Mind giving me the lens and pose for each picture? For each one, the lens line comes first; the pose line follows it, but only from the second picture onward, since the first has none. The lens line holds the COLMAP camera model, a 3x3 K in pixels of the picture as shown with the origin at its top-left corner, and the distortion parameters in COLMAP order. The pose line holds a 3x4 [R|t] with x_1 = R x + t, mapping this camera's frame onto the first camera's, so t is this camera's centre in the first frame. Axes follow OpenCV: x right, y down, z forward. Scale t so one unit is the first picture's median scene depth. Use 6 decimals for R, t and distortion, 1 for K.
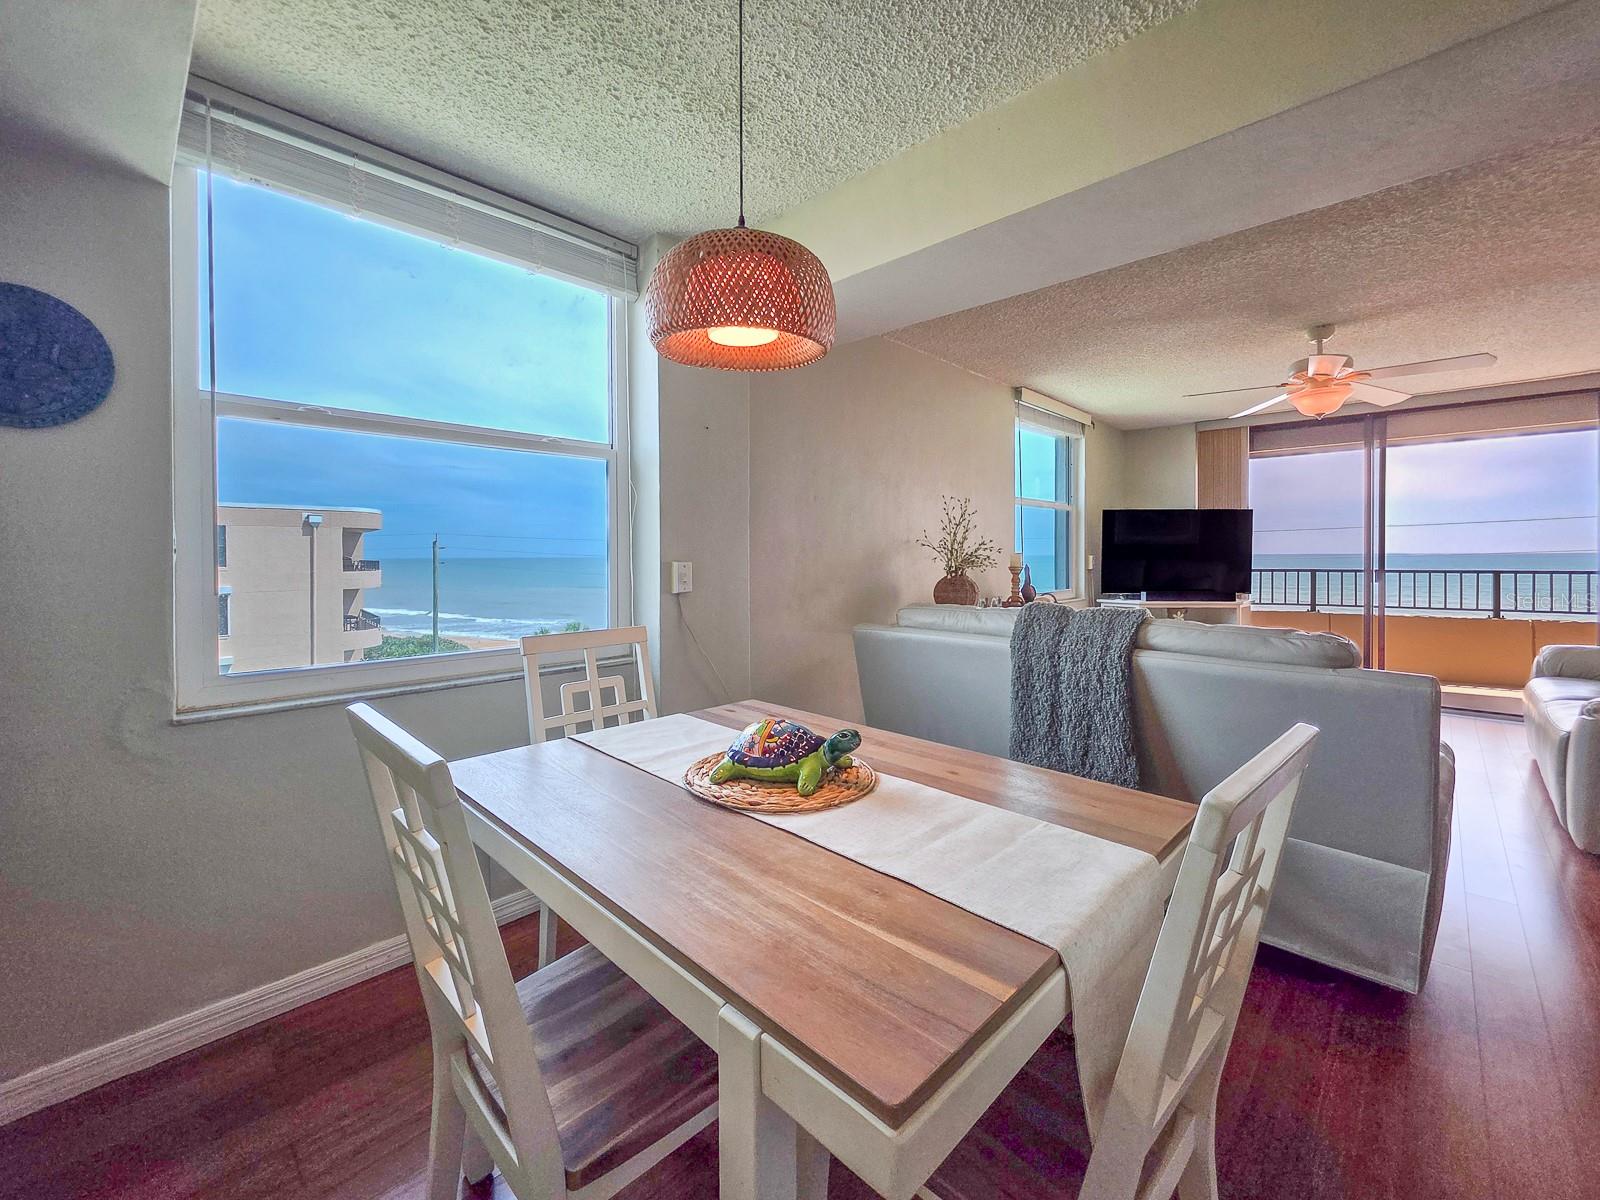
lens RADIAL K [[650.8, 0, 794.7], [0, 650.8, 563.2], [0, 0, 1]] dist [-0.000584, -0.000052]
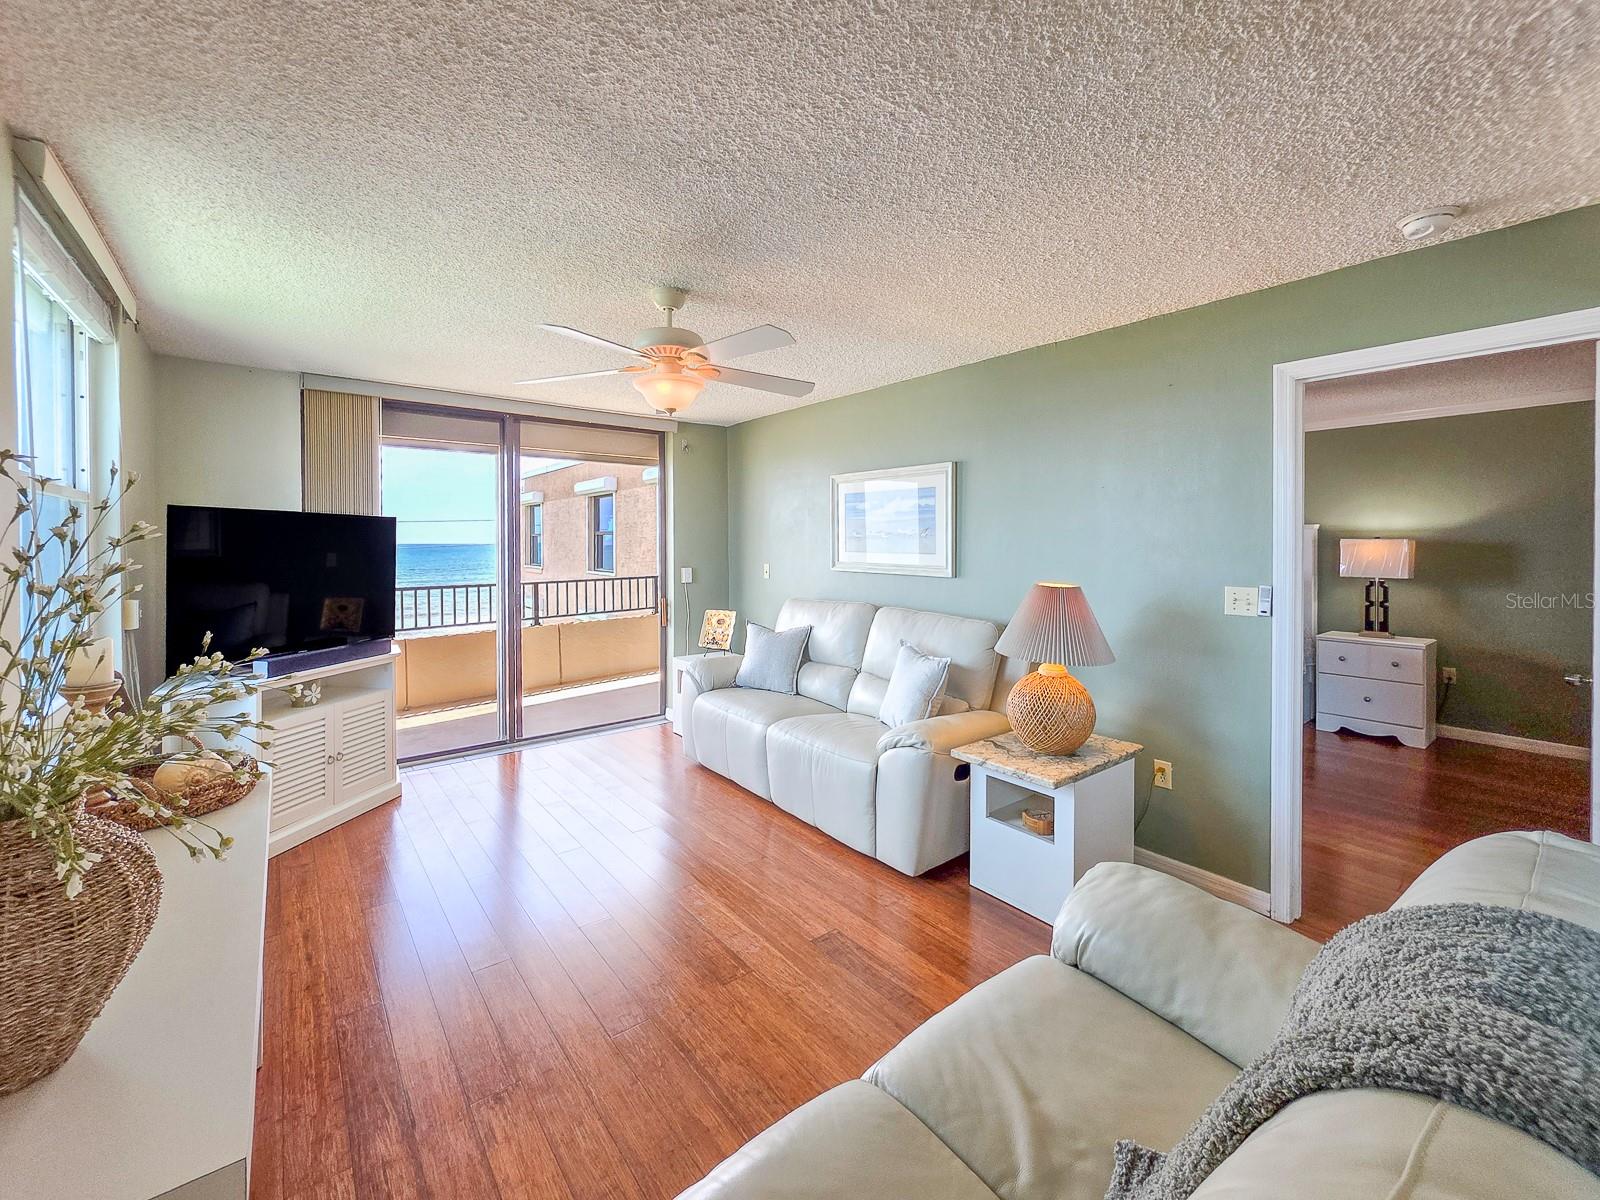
lens RADIAL K [[666.3, 0, 781.8], [0, 666.3, 551.5], [0, 0, 1]] dist [-0.001052, -0.000173]
pose [[0.141875, -0.009953, 0.989835, 0.138739], [0.013106, 0.999881, 0.008175, -0.132922], [-0.989798, 0.011813, 0.141989, 1.398595]]
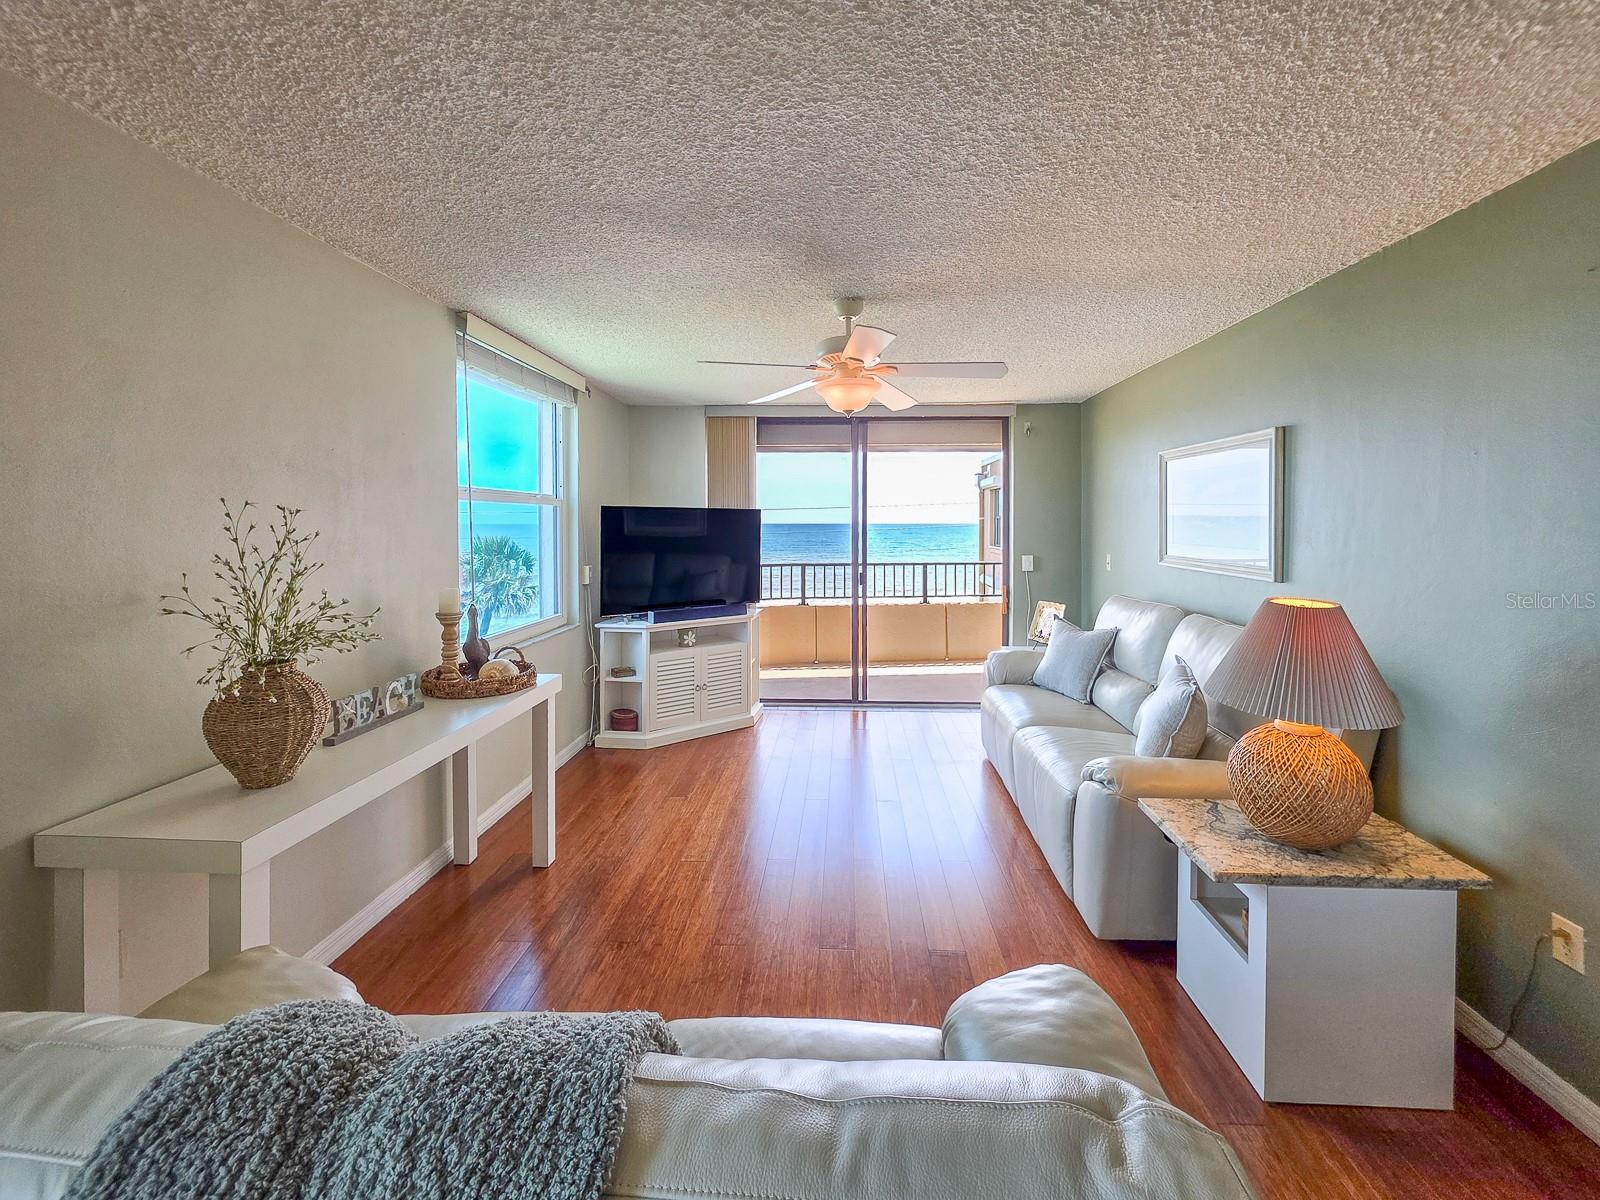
lens RADIAL K [[659.1, 0, 812.5], [0, 659.1, 532.4], [0, 0, 1]] dist [0.000609, -0.000056]
pose [[0.748657, -0.006125, 0.662929, 0.436982], [0.005887, 0.999979, 0.002591, -0.151336], [-0.662931, 0.001962, 0.748678, 0.774034]]
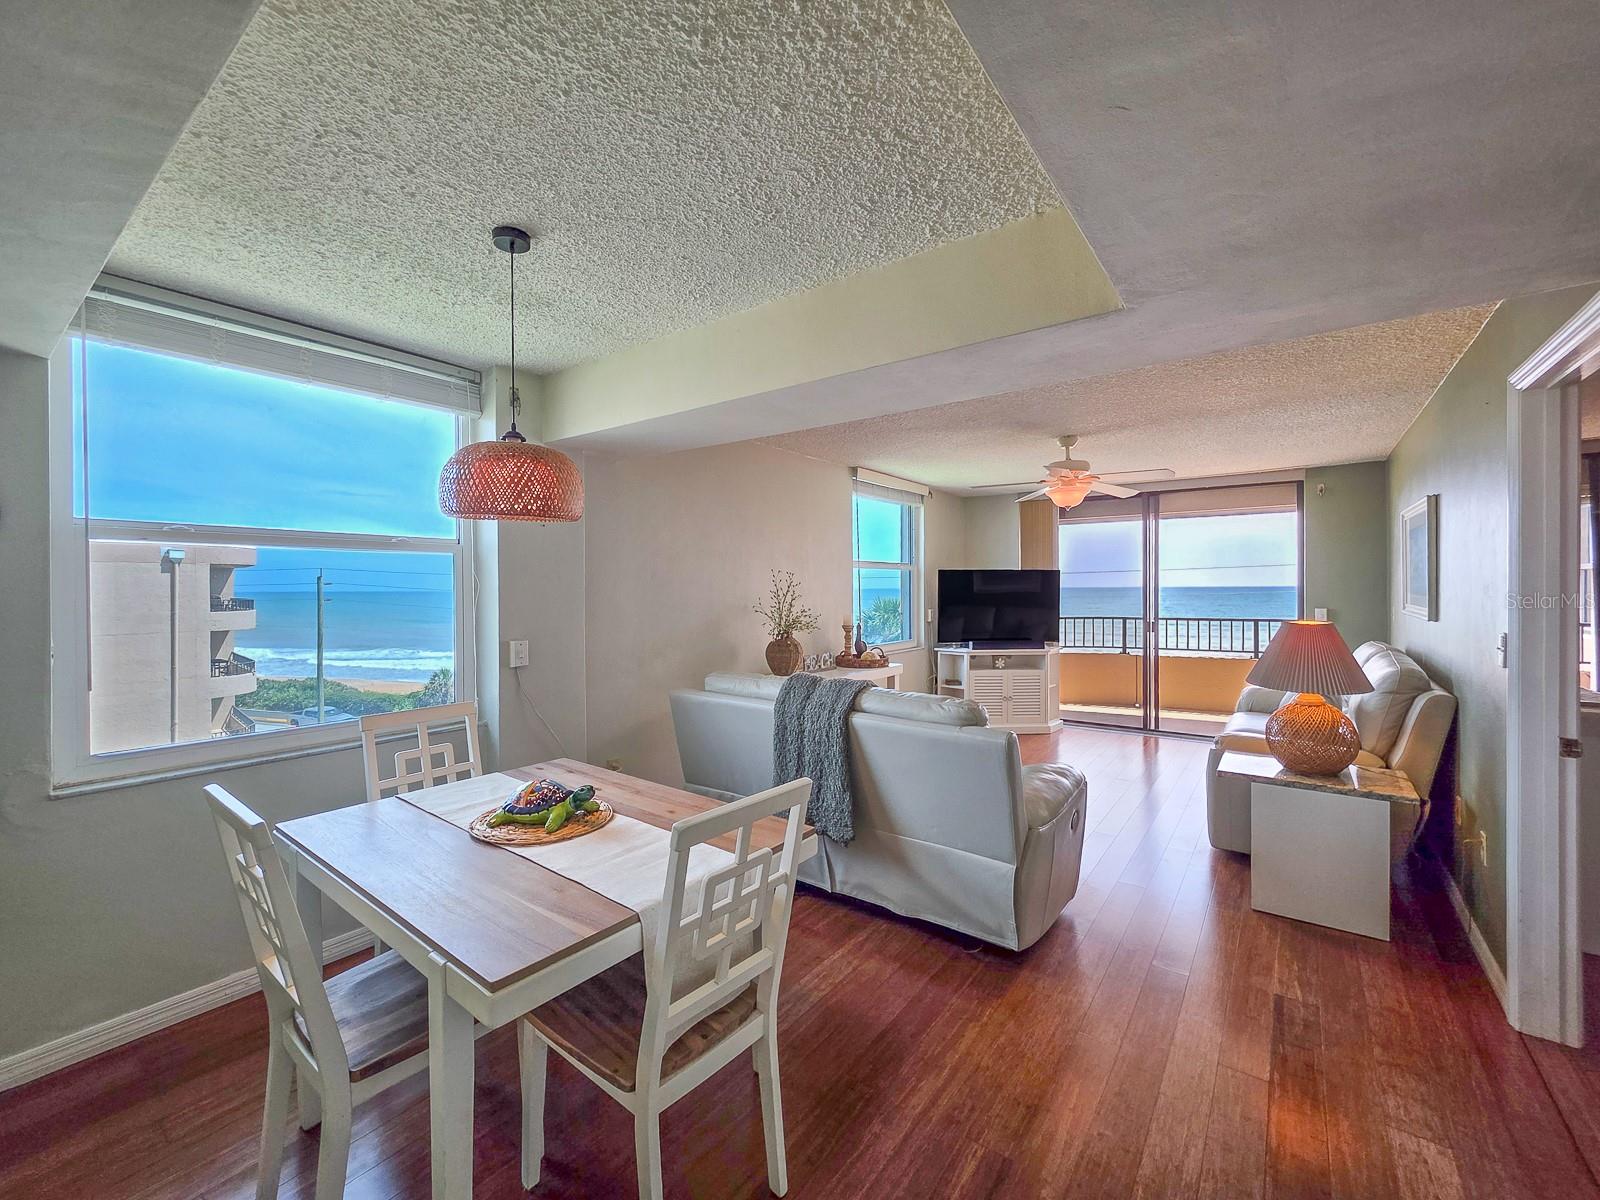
lens RADIAL K [[651.7, 0, 794.0], [0, 651.7, 593.7], [0, 0, 1]] dist [-0.002697, 0.000128]
pose [[0.992277, -0.002903, 0.124009, 0.229920], [0.003612, 0.999978, -0.005493, -0.102710], [-0.123991, 0.005898, 0.992266, -0.316164]]
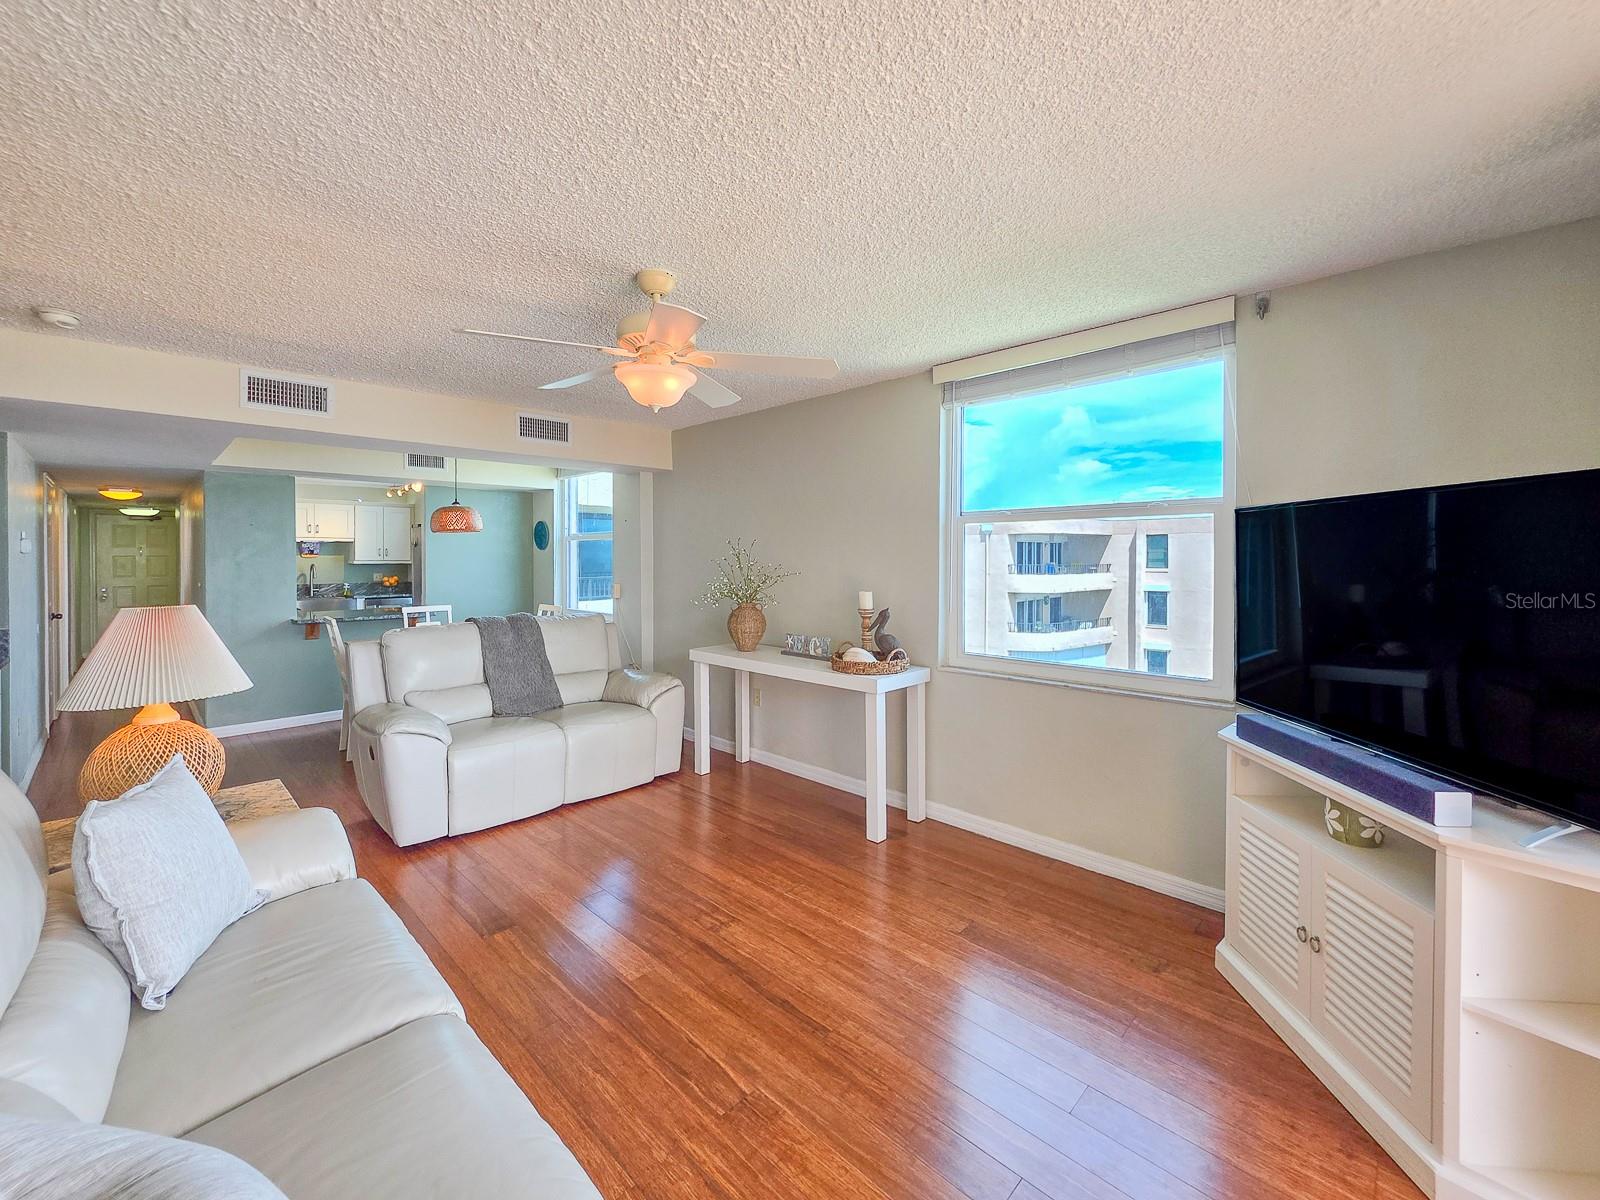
lens RADIAL K [[650.8, 0, 794.7], [0, 650.8, 563.2], [0, 0, 1]] dist [-0.000584, -0.000052]
pose [[-0.003049, 0.011699, -0.999927, 2.663253], [-0.008033, 0.999899, 0.011723, -0.141729], [0.999963, 0.008068, -0.002954, 2.079701]]
